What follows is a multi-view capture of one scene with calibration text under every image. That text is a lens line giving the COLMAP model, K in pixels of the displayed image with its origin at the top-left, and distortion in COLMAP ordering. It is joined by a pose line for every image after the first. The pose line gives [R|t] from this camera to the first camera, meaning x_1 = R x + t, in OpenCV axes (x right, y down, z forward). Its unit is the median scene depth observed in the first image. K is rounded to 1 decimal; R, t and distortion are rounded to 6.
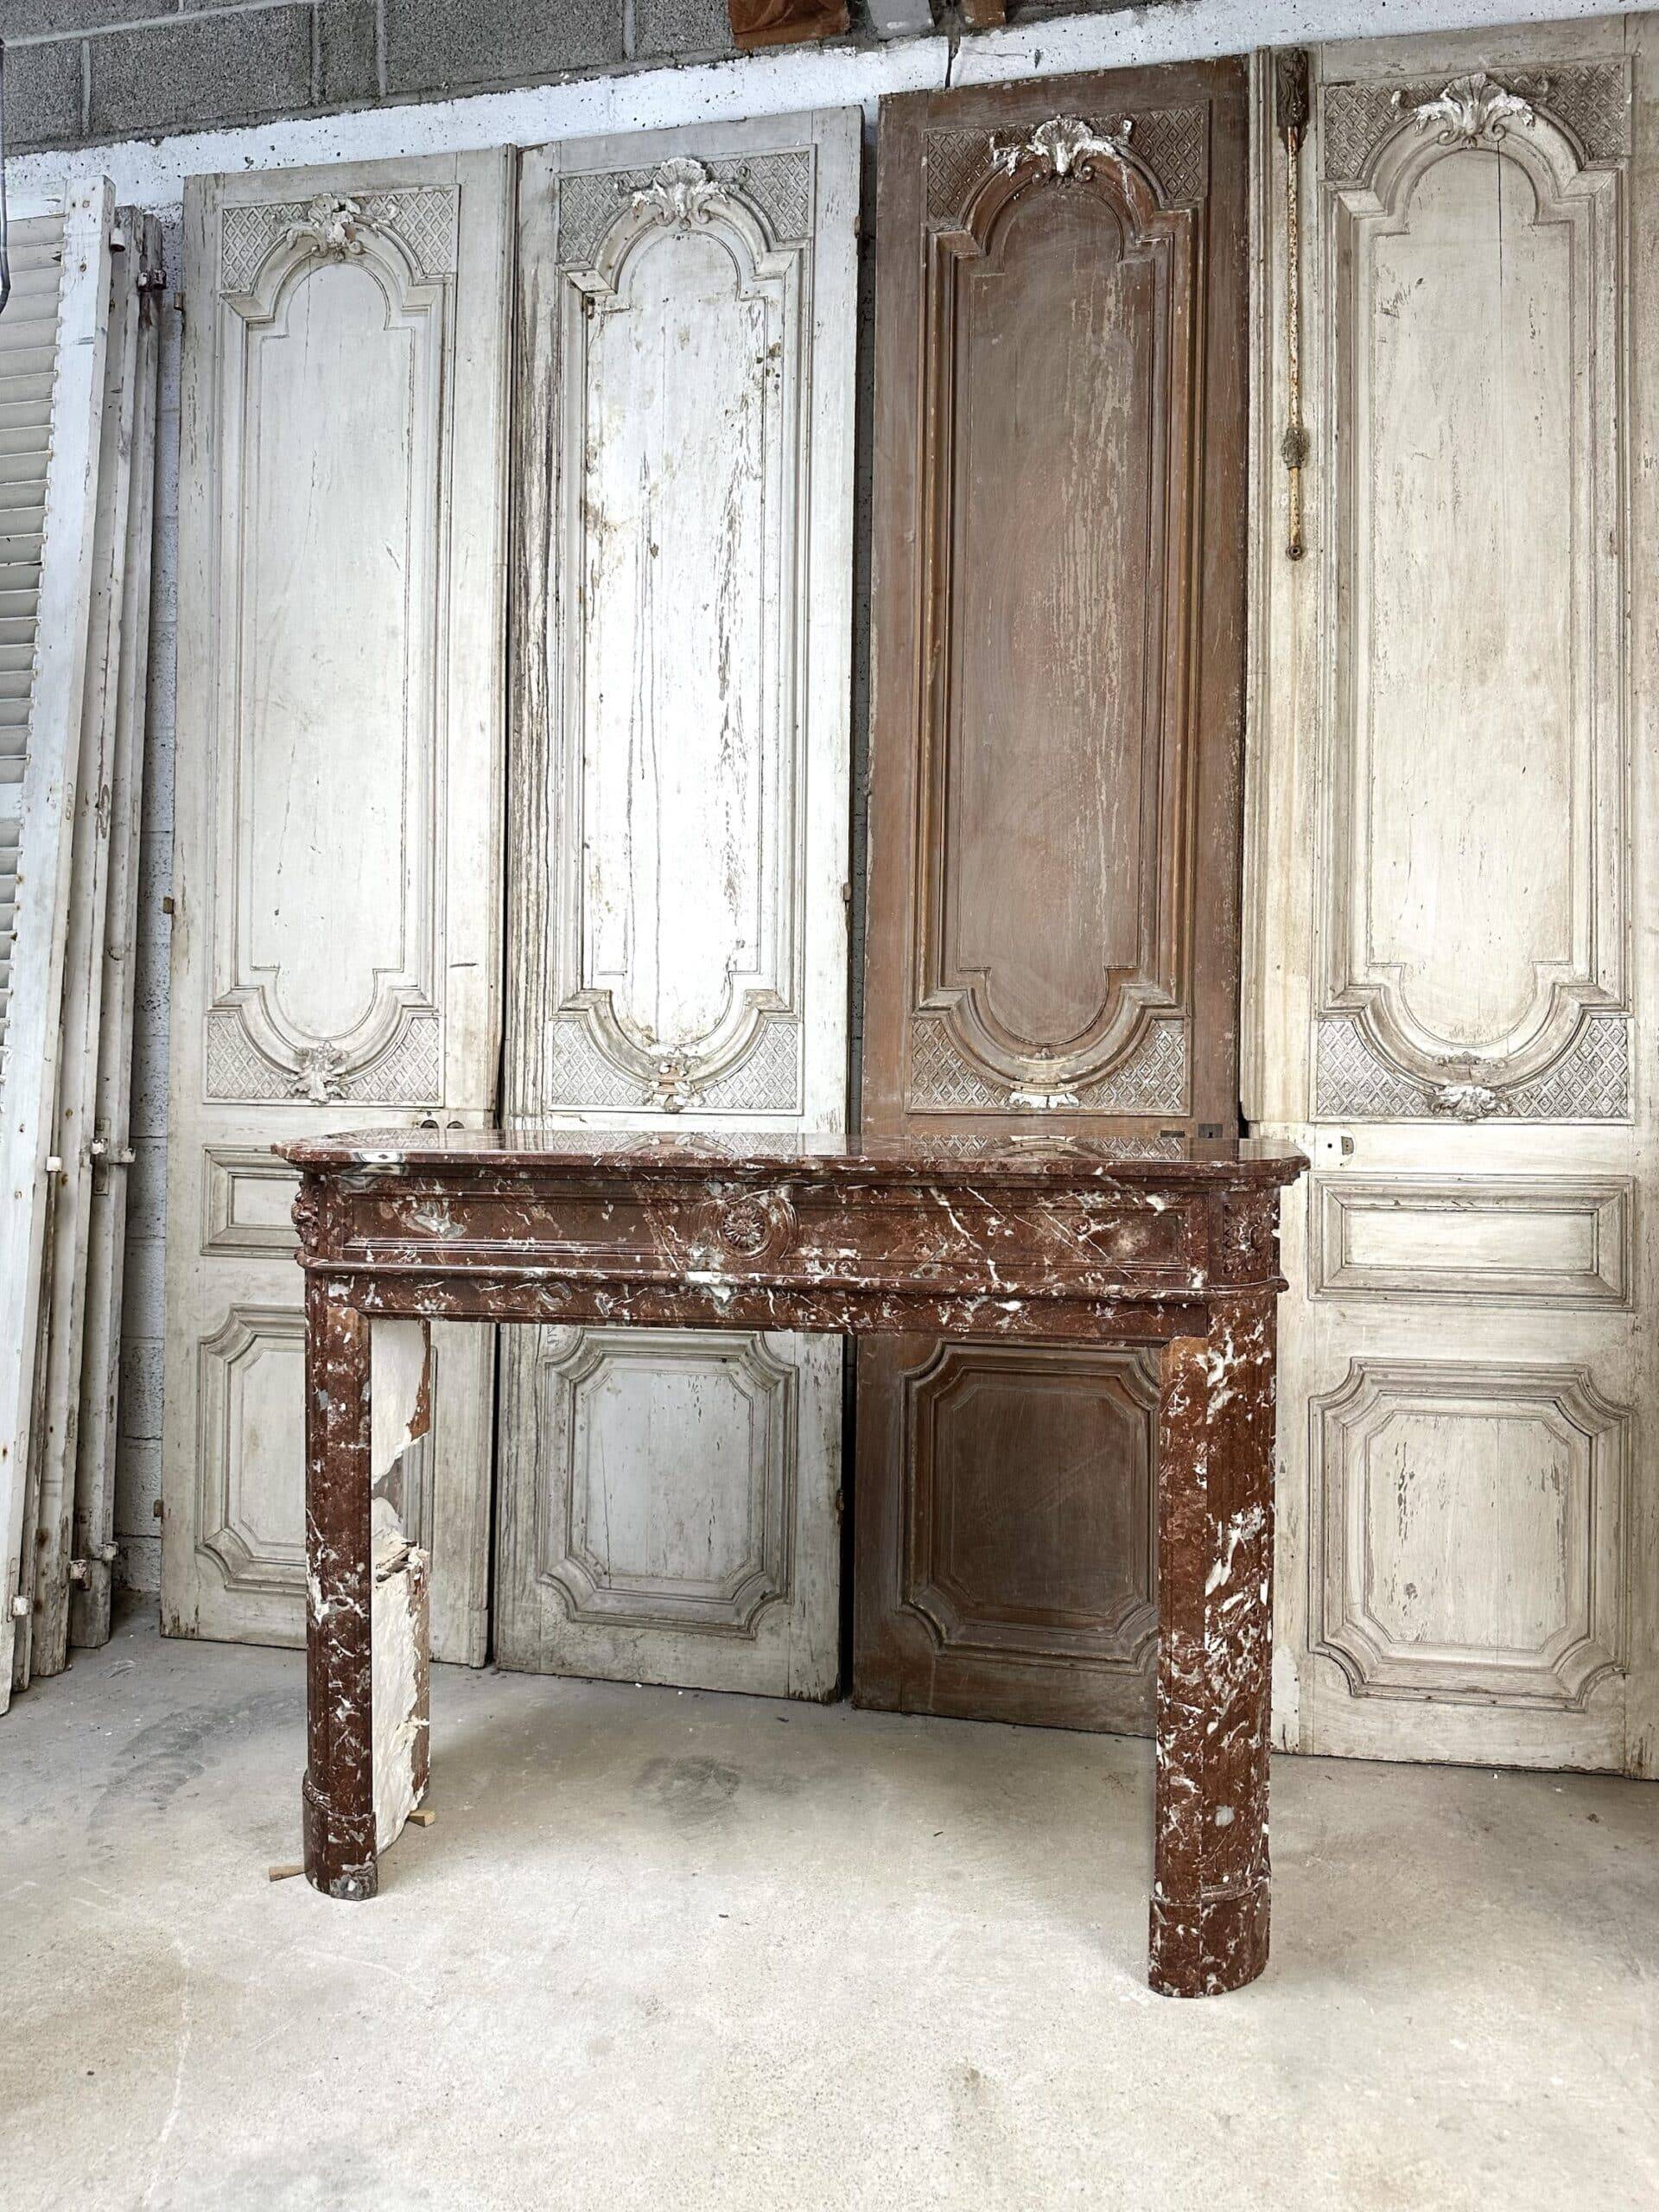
lens RADIAL K [[1515.5, 0, 839.2], [0, 1515.5, 1106.5], [0, 0, 1]] dist [0.071747, -0.105699]
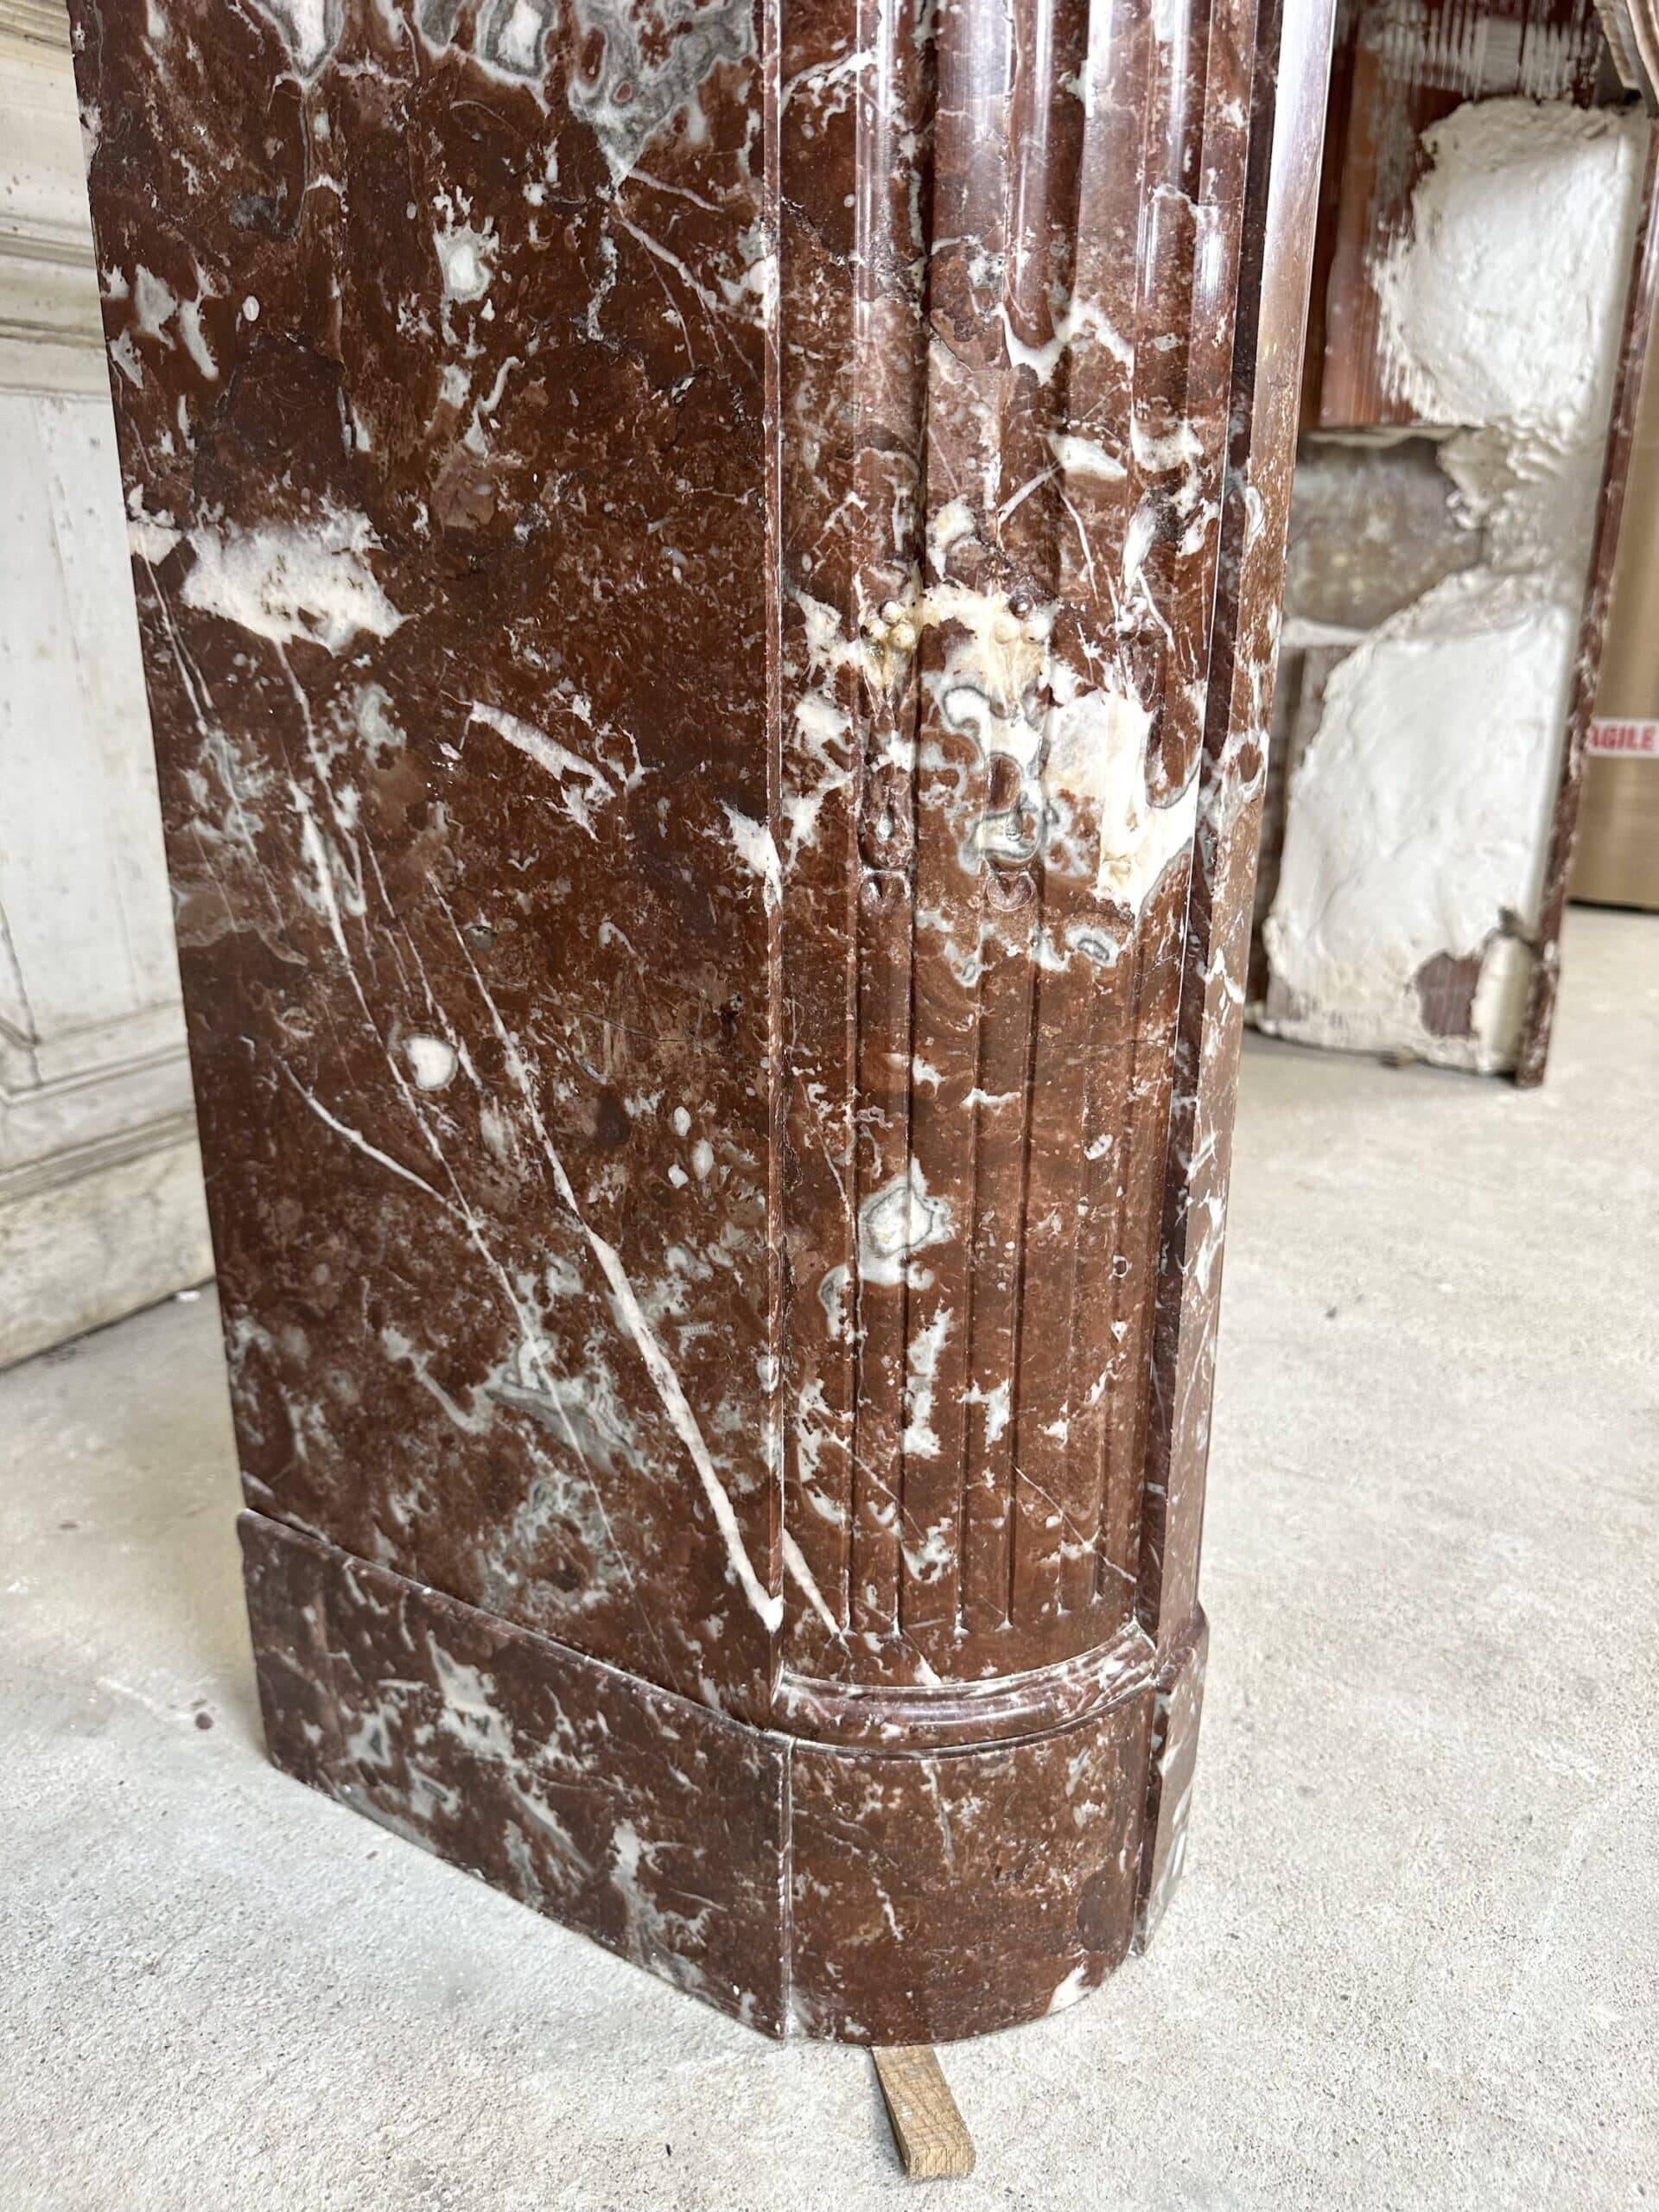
lens RADIAL K [[1554.1, 0, 843.5], [0, 1554.1, 1108.1], [0, 0, 1]] dist [0.040314, -0.065253]
pose [[0.312680, -0.304149, 0.899847, -0.435595], [0.047295, 0.951159, 0.305058, 0.240339], [-0.948680, -0.052827, 0.311793, 0.784754]]
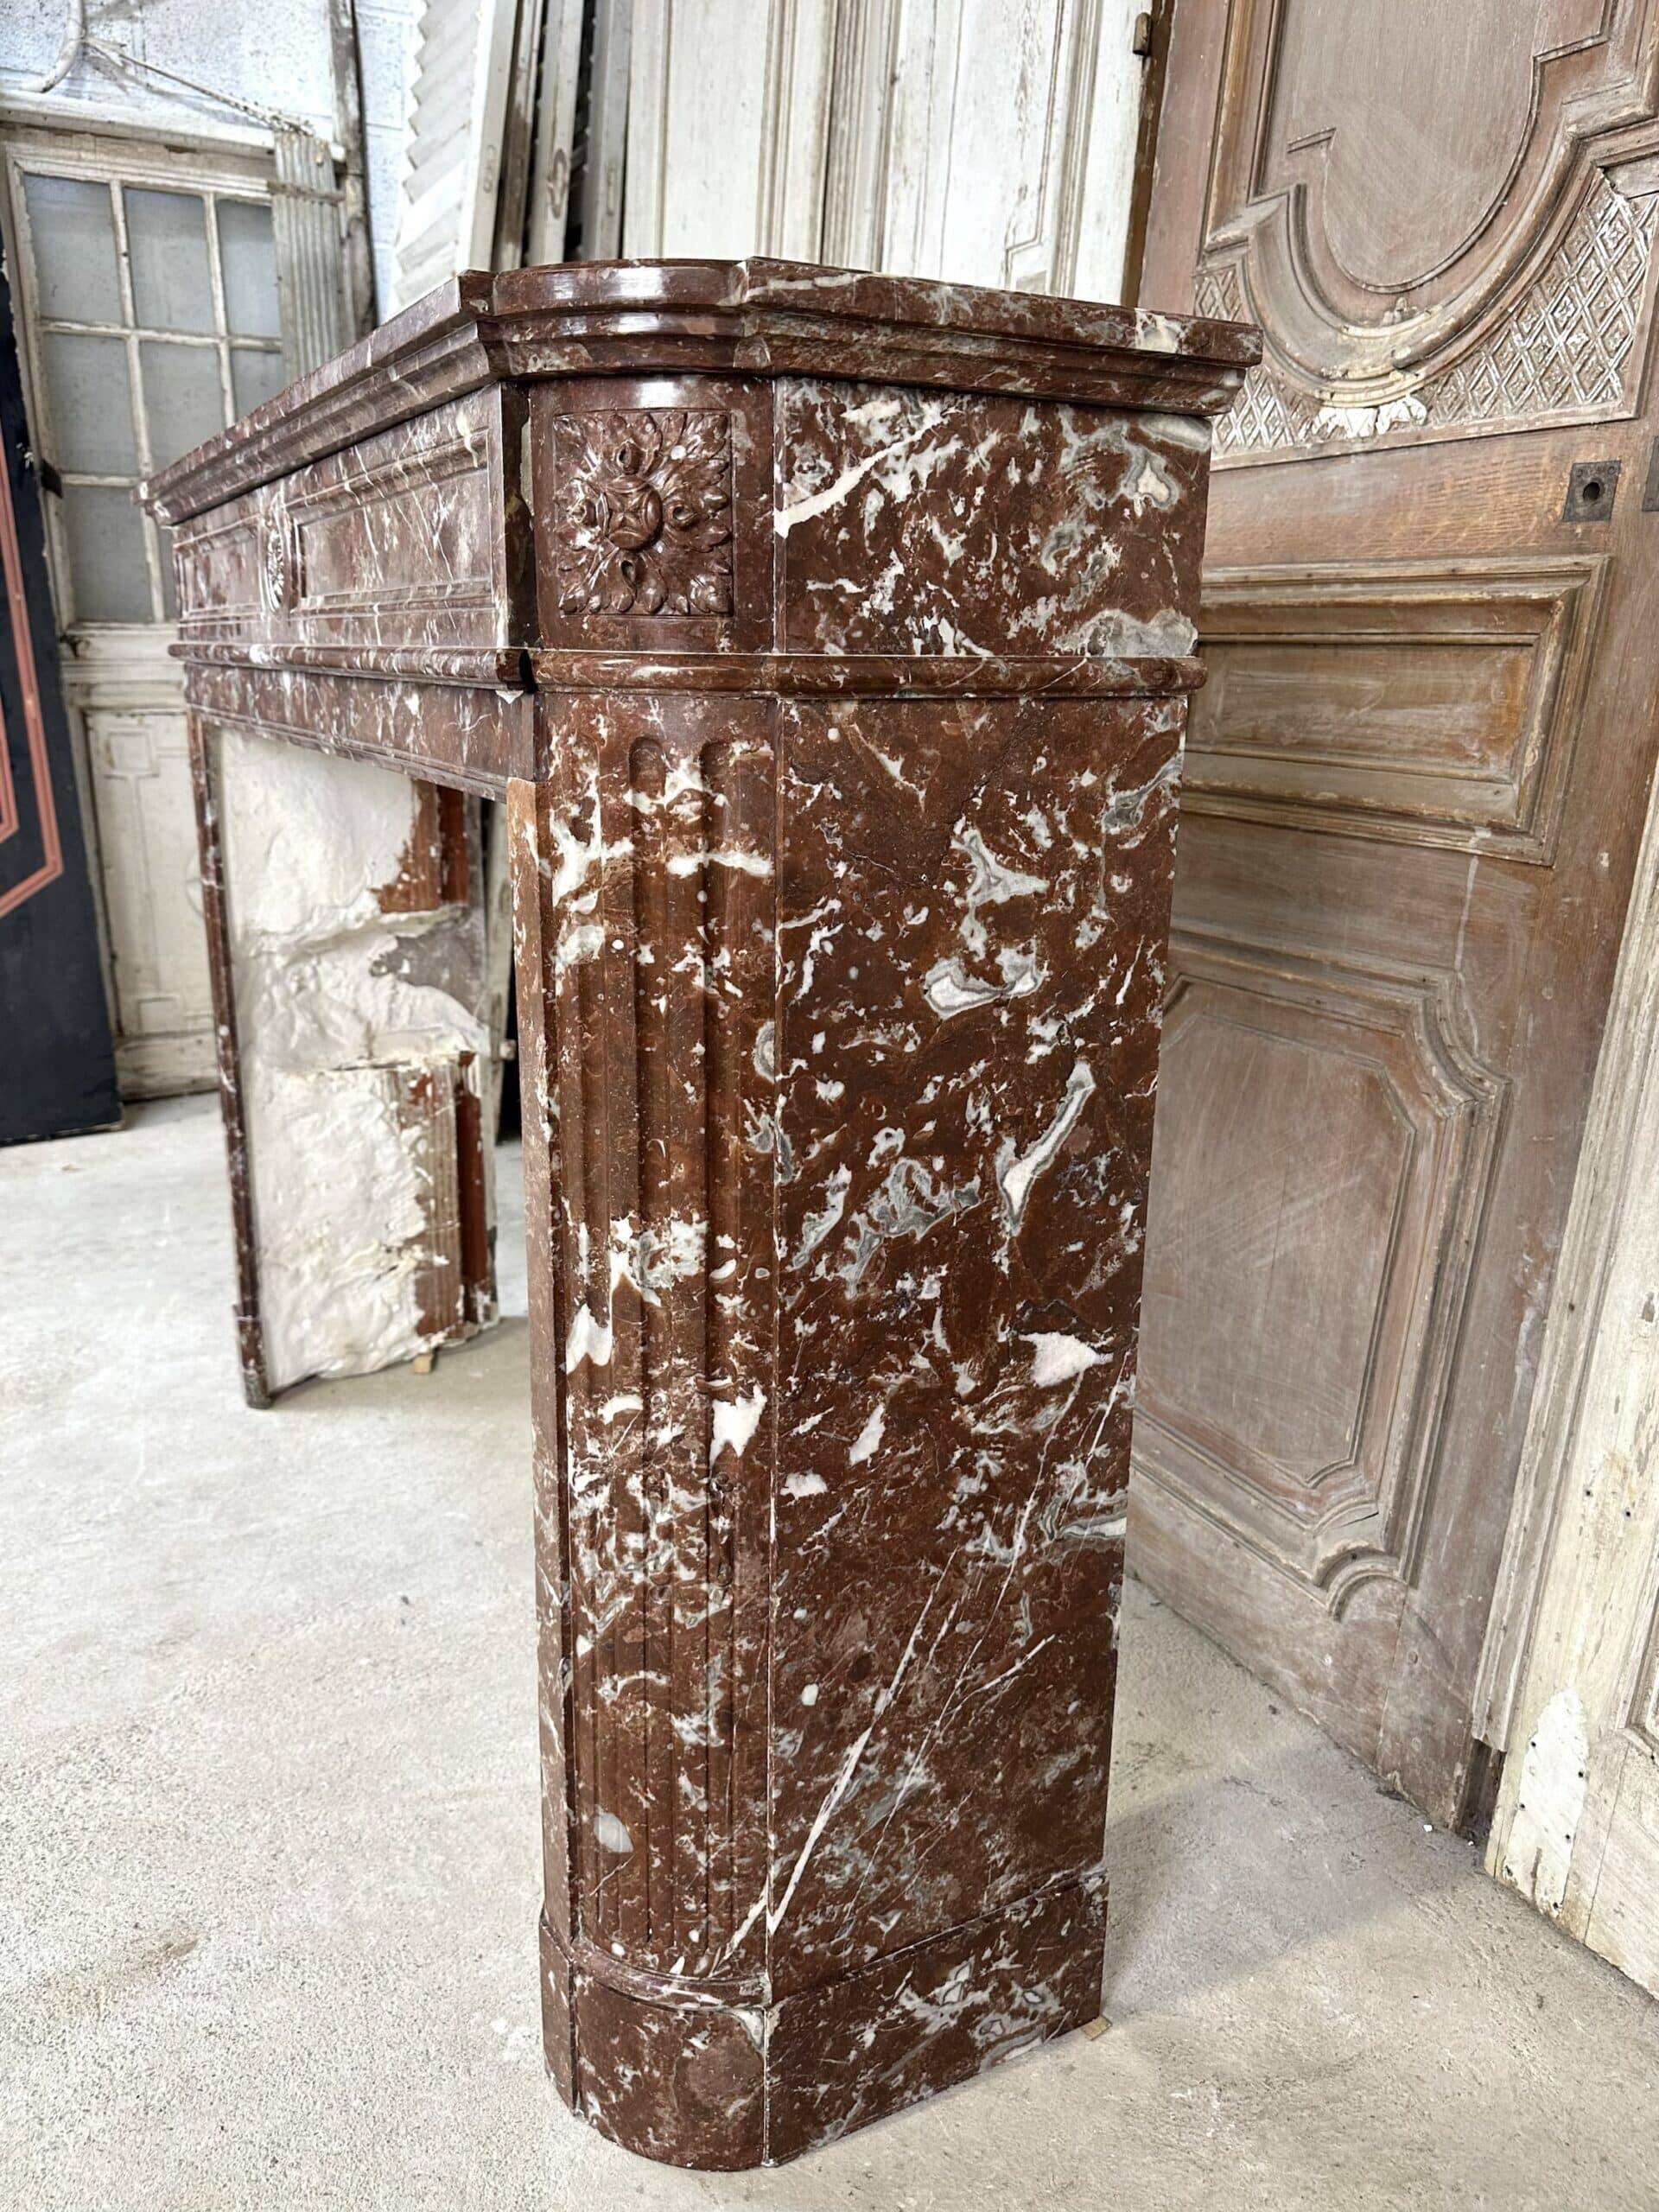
lens RADIAL K [[1631.4, 0, 841.2], [0, 1631.4, 1113.8], [0, 0, 1]] dist [0.012777, -0.030416]
pose [[0.646114, 0.218659, -0.731249, 0.441948], [-0.057076, 0.969244, 0.239393, 0.090998], [0.761104, -0.112938, 0.638722, 0.547422]]
